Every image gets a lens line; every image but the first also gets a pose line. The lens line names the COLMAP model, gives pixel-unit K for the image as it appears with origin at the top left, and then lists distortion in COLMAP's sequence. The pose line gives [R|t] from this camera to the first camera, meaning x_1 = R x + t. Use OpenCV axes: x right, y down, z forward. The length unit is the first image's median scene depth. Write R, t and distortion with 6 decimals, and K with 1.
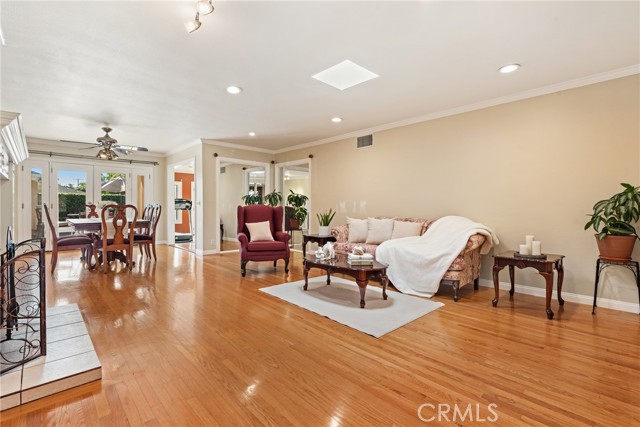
lens RADIAL K [[295.6, 0, 322.6], [0, 295.6, 206.8], [0, 0, 1]] dist [0.001063, -0.000064]
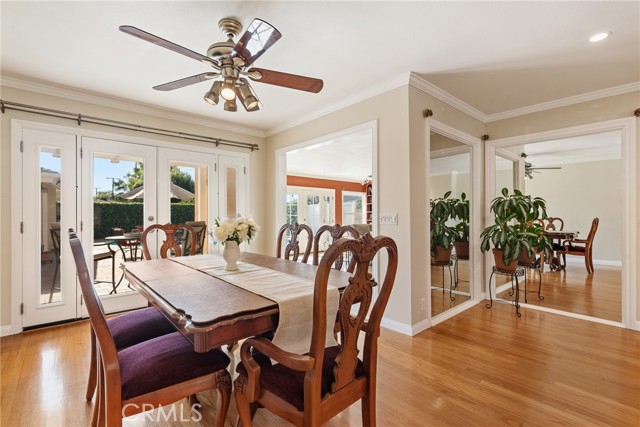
lens RADIAL K [[295.0, 0, 320.0], [0, 295.0, 213.5], [0, 0, 1]] dist [0.004702, 0.000148]
pose [[0.999167, -0.007746, -0.040070, -0.496526], [0.007704, 0.999970, -0.001204, -0.020073], [0.040079, 0.000894, 0.999196, 0.521732]]
